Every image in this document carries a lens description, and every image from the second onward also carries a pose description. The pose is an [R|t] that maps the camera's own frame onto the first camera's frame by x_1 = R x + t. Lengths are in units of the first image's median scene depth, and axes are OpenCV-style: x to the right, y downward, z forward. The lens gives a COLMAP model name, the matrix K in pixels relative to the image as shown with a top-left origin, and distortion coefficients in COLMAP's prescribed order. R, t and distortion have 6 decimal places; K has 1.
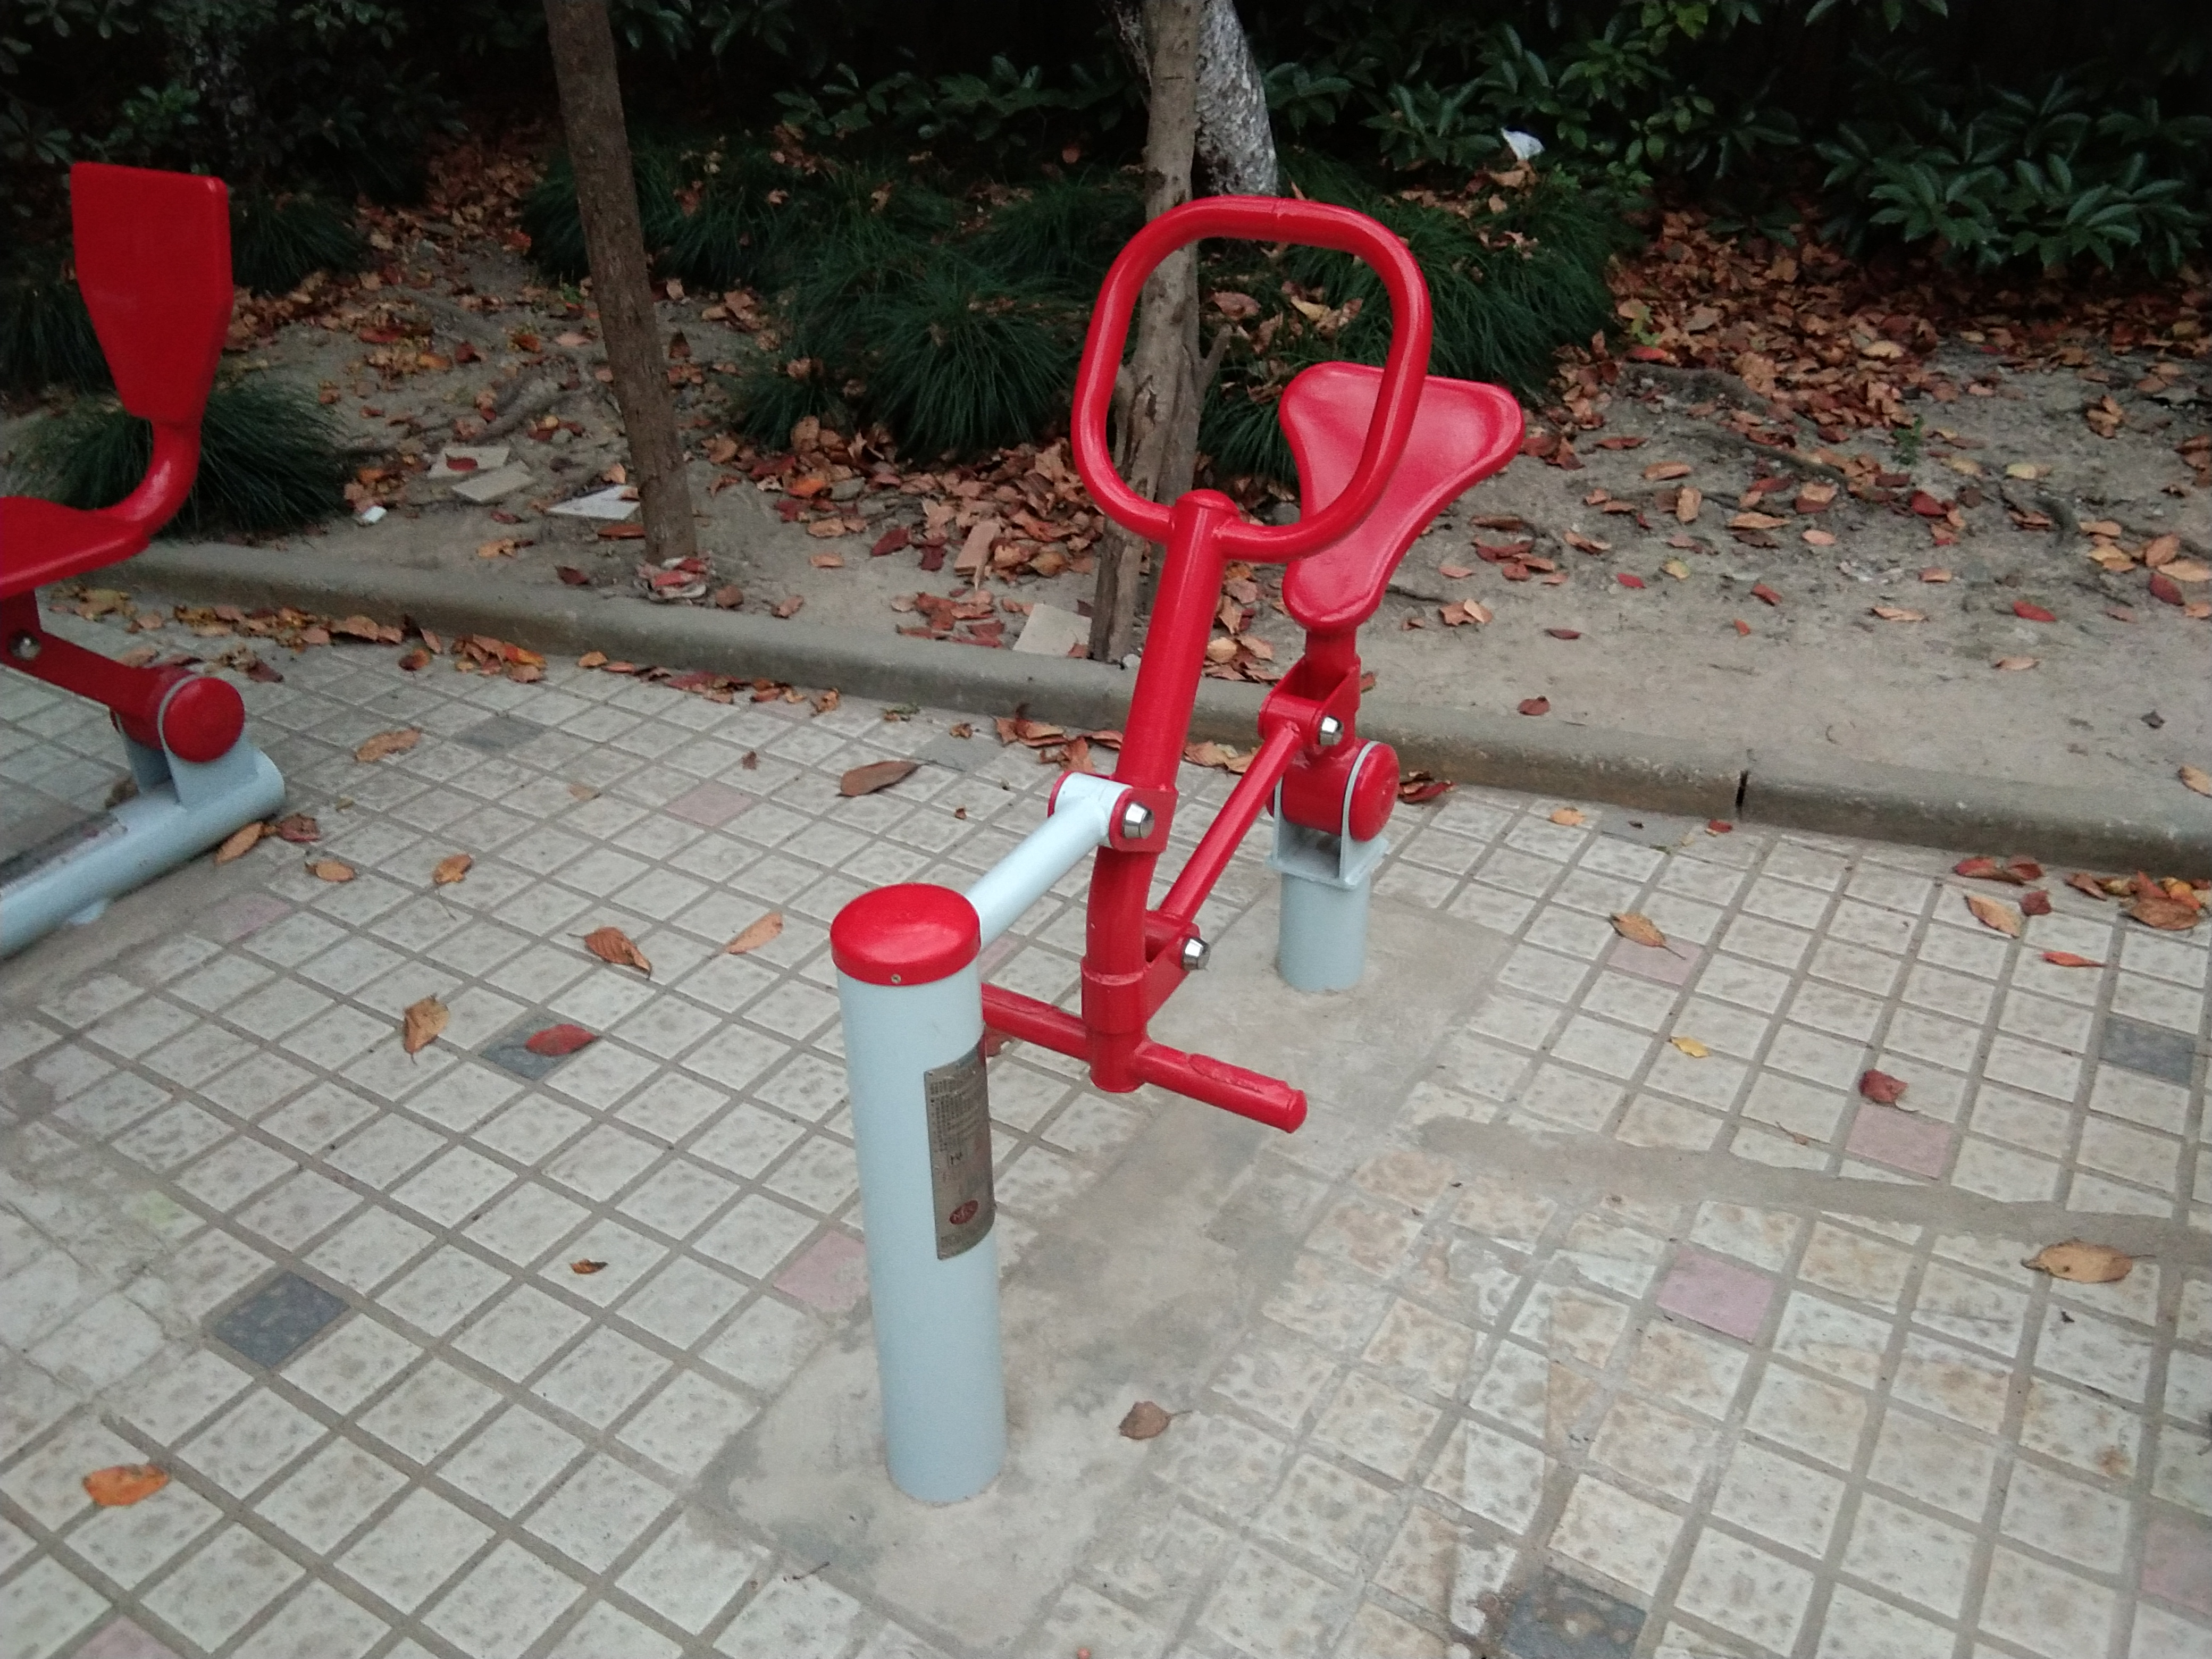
lens RADIAL K [[1736.7, 0, 1084.7], [0, 1736.7, 825.4], [0, 0, 1]] dist [0.082724, -0.122792]
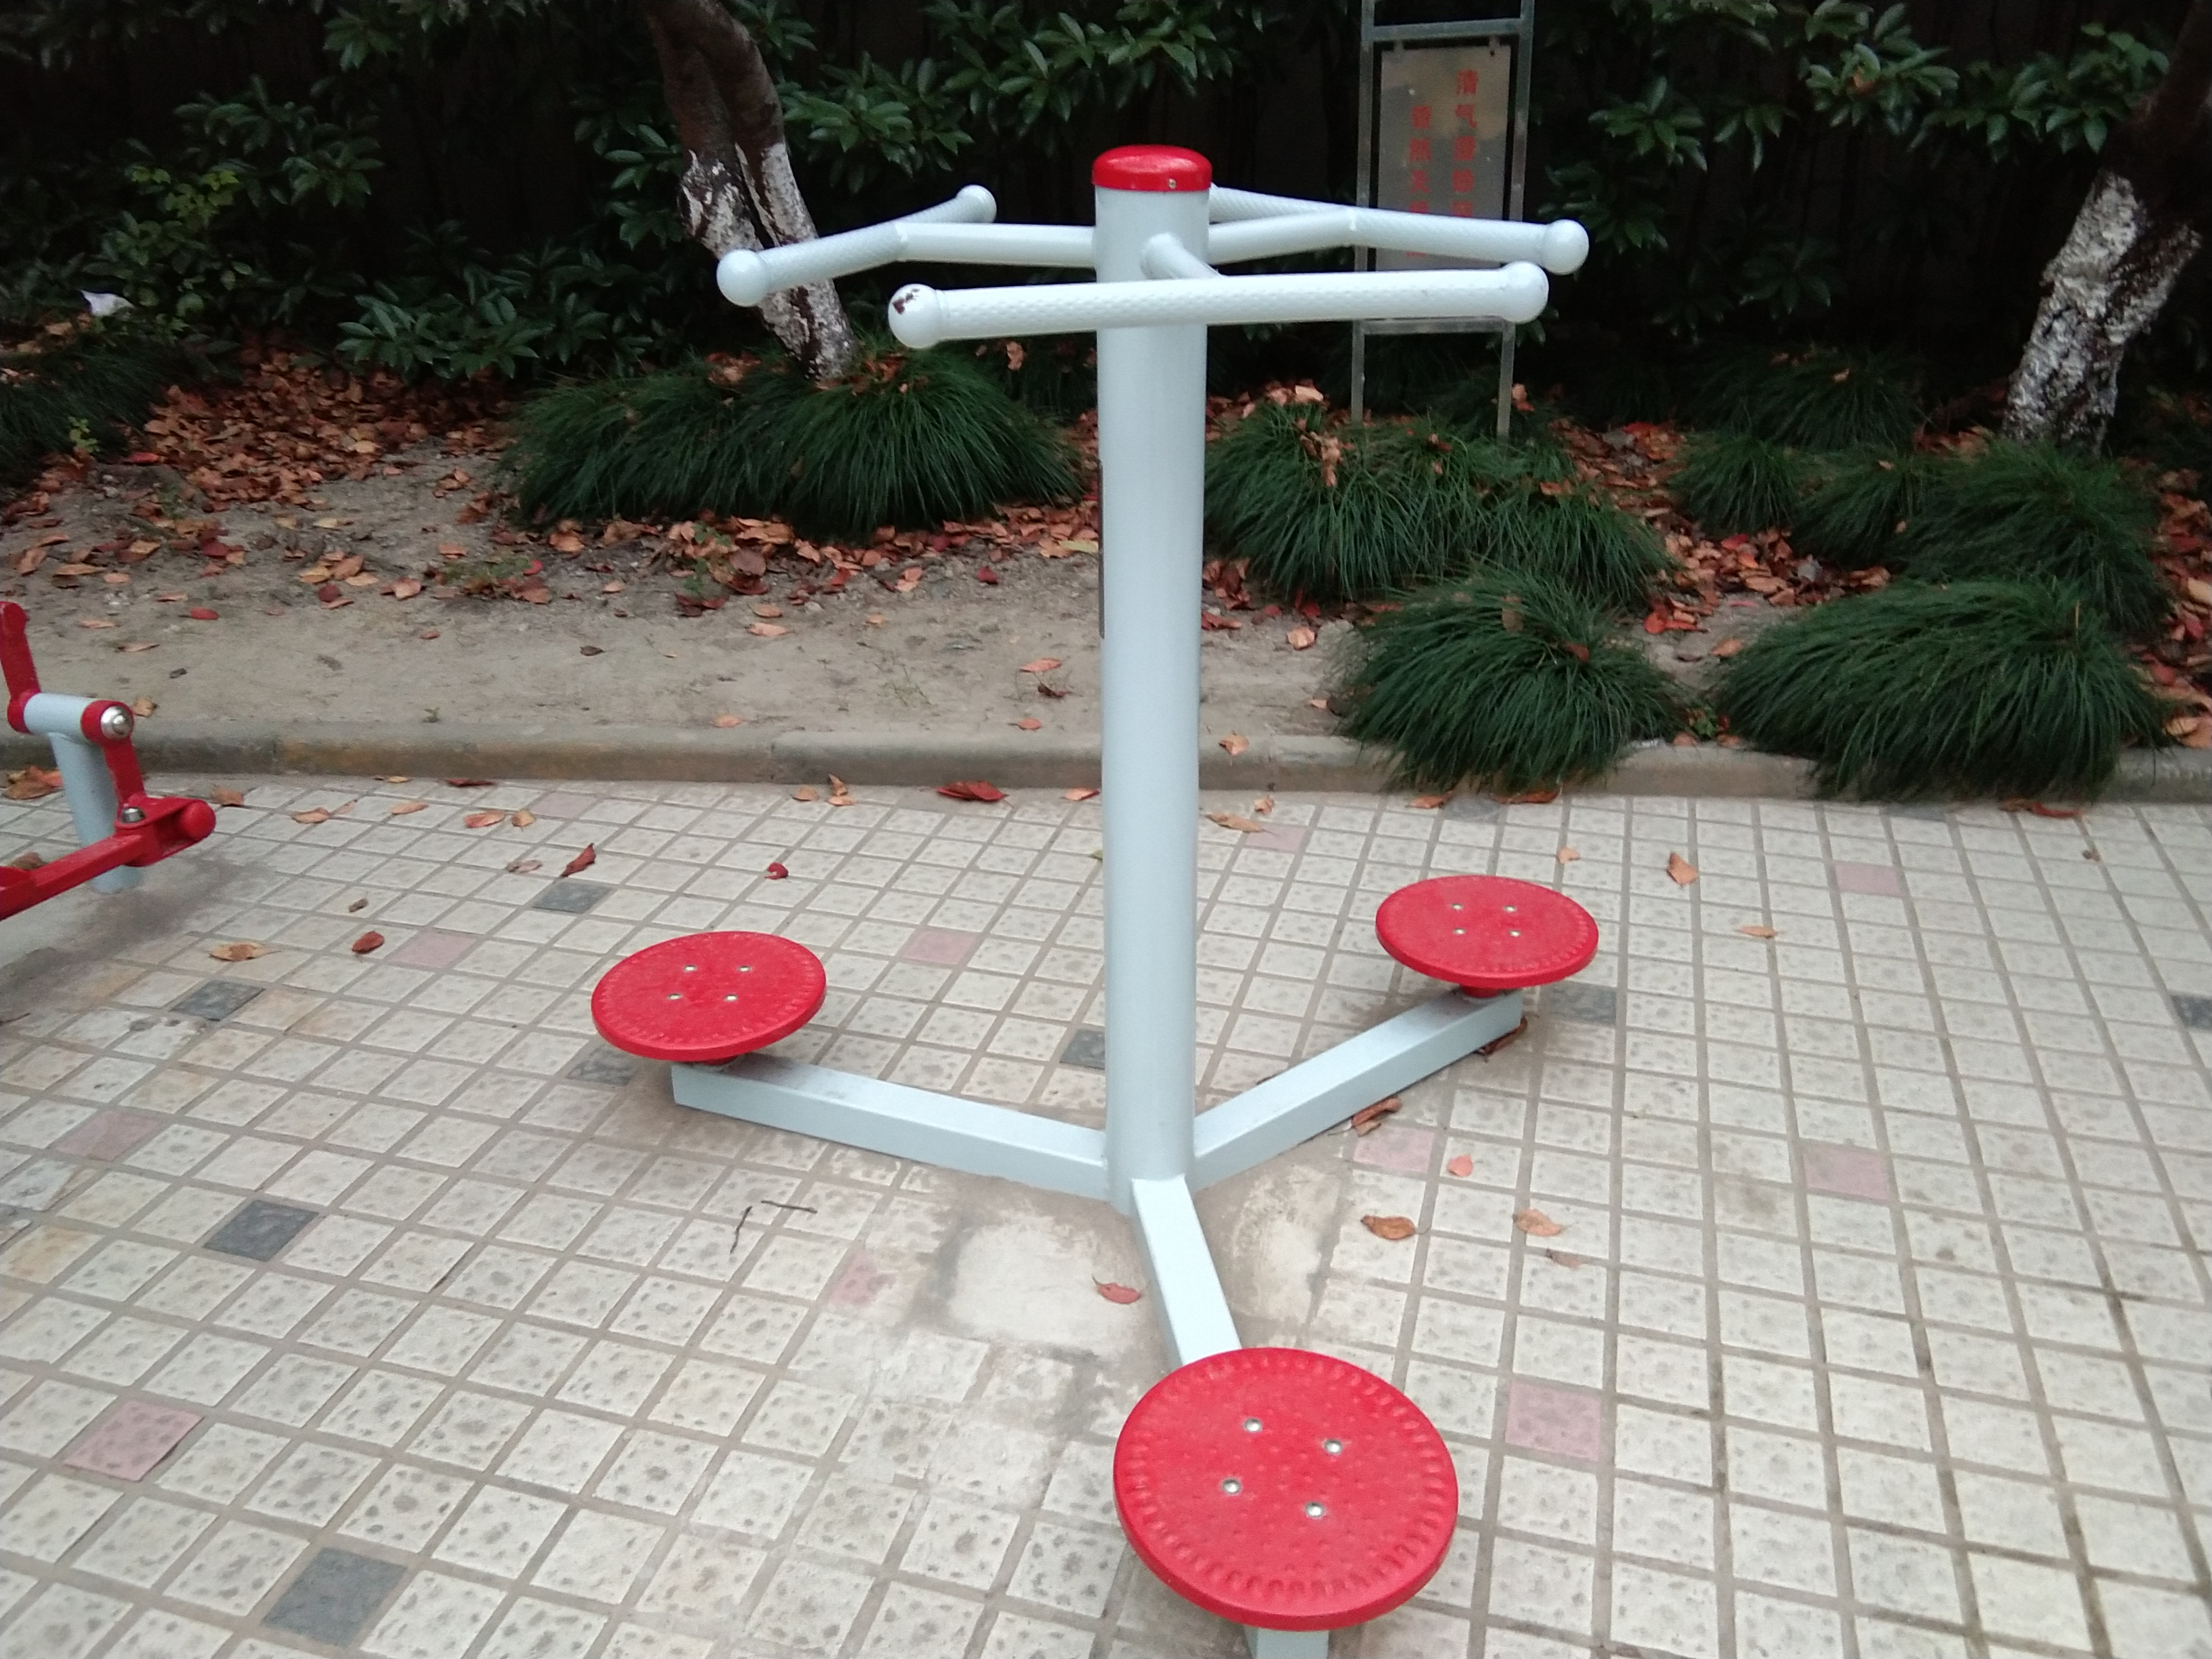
lens RADIAL K [[1736.7, 0, 1111.1], [0, 1736.7, 832.7], [0, 0, 1]] dist [0.082724, -0.122792]
pose [[0.961328, -0.110482, 0.252276, 0.702855], [0.132536, 0.988551, -0.072119, 0.197590], [-0.241420, 0.102765, 0.964964, -0.392896]]
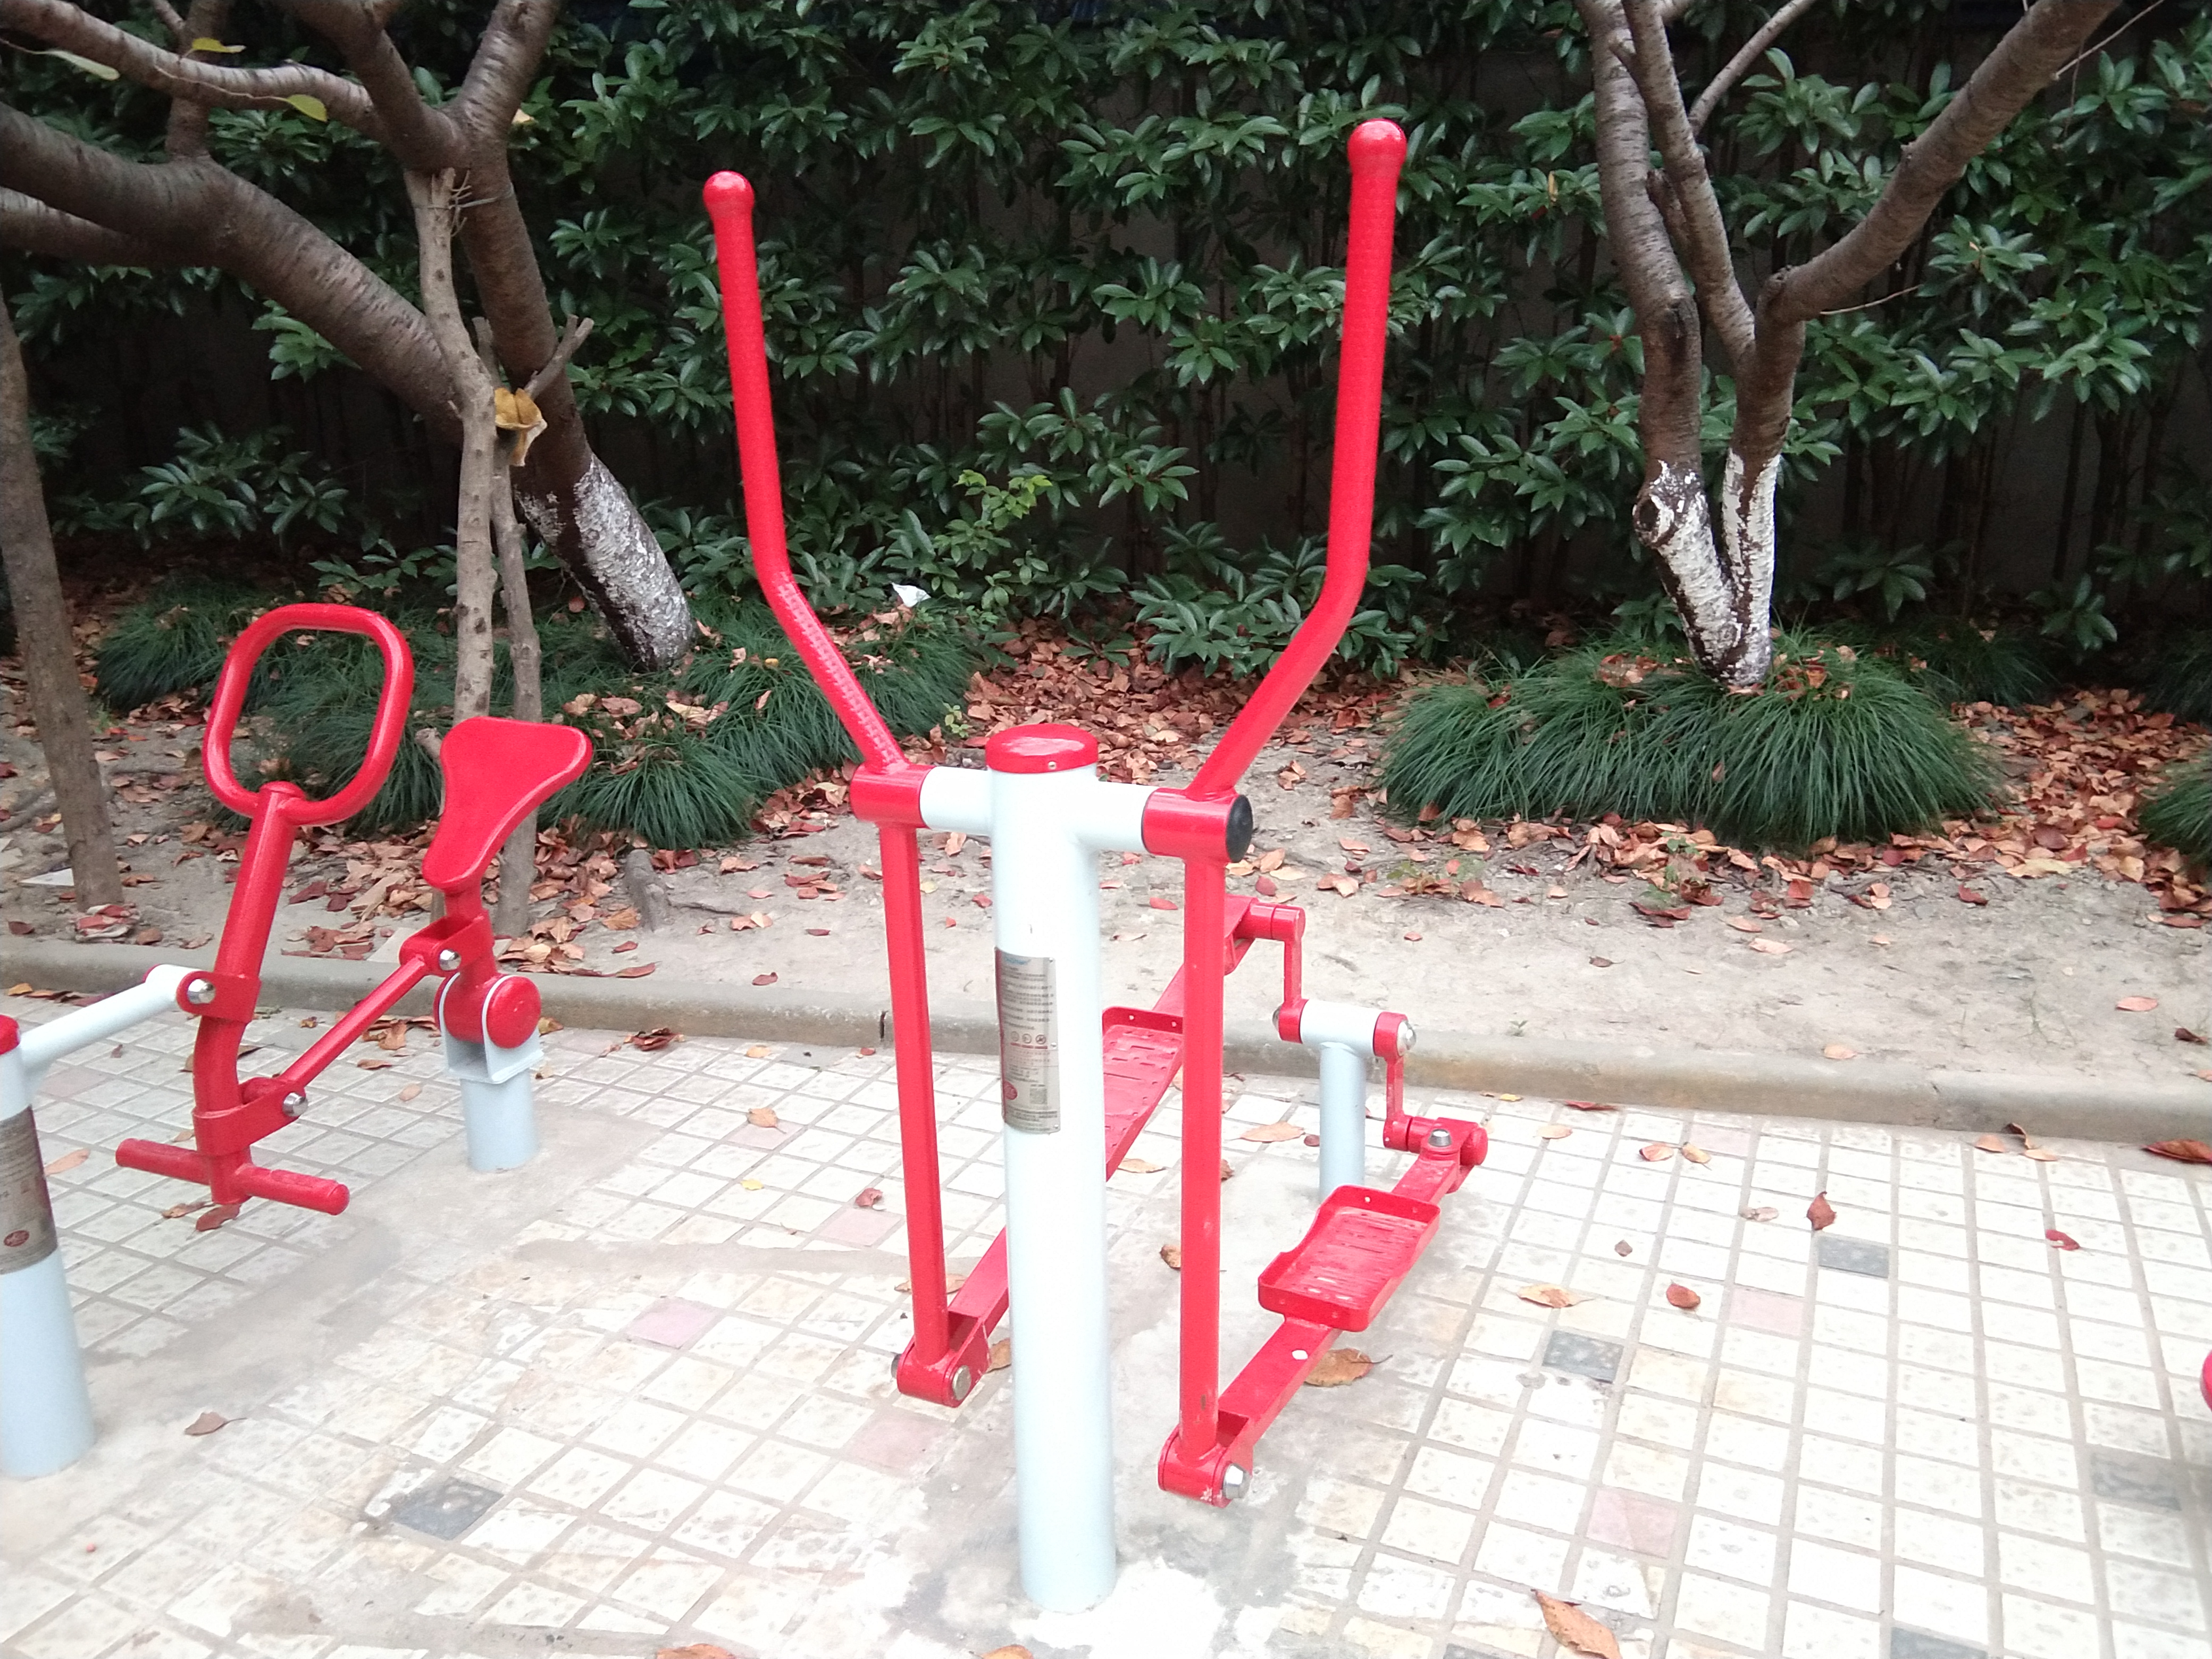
lens RADIAL K [[1736.7, 0, 1098.8], [0, 1736.7, 819.9], [0, 0, 1]] dist [0.082724, -0.122792]
pose [[0.990368, -0.031314, 0.134873, 0.255492], [0.063994, 0.967330, -0.245311, 0.118669], [-0.122785, 0.251579, 0.960017, -0.252316]]
